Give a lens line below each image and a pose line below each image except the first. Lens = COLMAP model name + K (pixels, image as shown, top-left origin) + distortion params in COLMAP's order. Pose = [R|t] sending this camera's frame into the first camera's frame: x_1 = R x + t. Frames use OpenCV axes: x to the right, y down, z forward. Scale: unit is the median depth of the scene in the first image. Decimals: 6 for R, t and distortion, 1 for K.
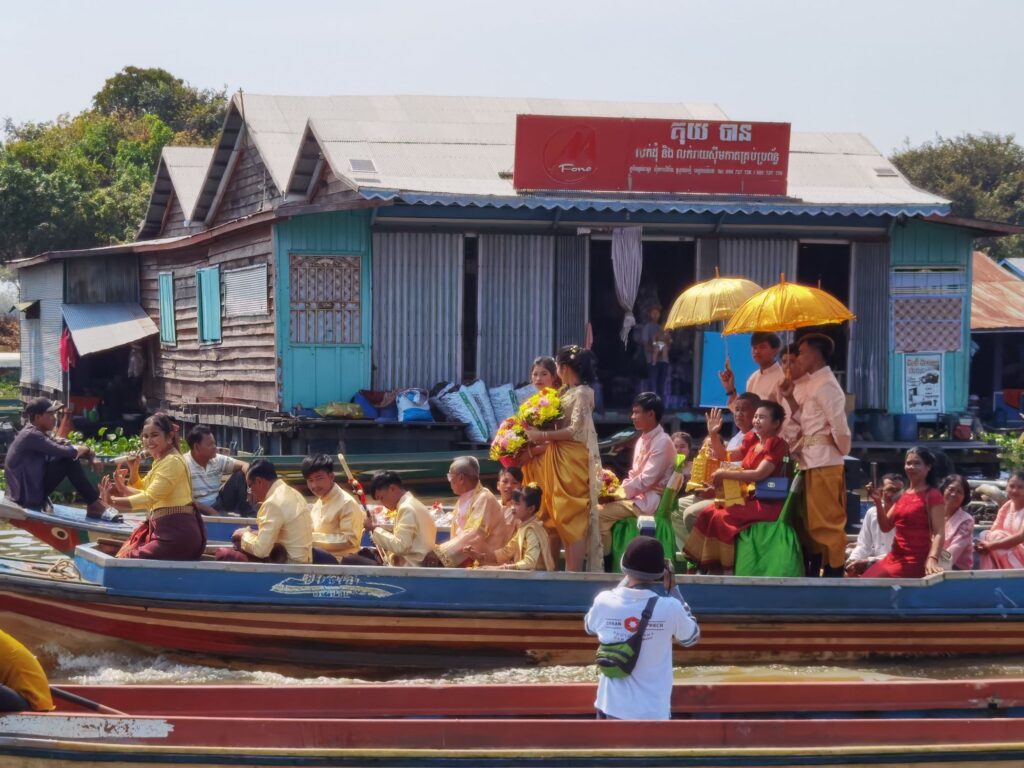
lens RADIAL K [[2447.7, 0, 453.4], [0, 2447.7, 407.8], [0, 0, 1]] dist [0.137234, 0.000000]
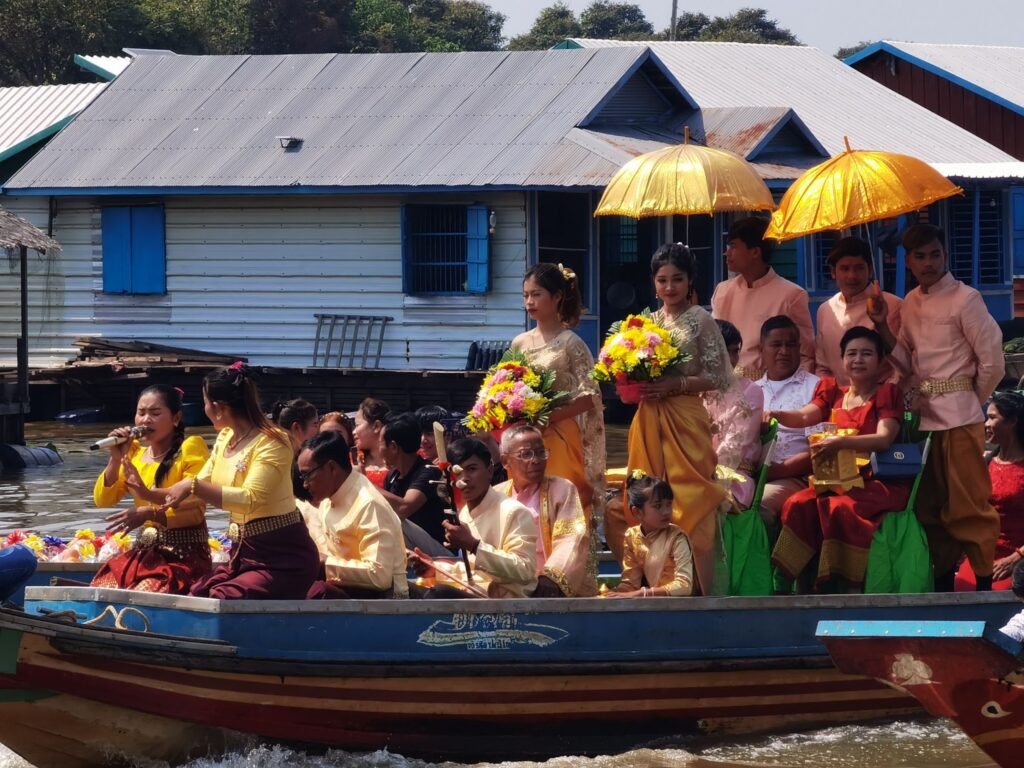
lens RADIAL K [[6030.1, 0, 514.3], [0, 6030.1, 387.0], [0, 0, 1]] dist [0.113711, 0.000000]
pose [[0.811130, -0.027456, 0.584221, -0.931601], [0.032498, 0.999470, 0.001850, 0.006945], [-0.583962, 0.017486, 0.811593, -0.263000]]
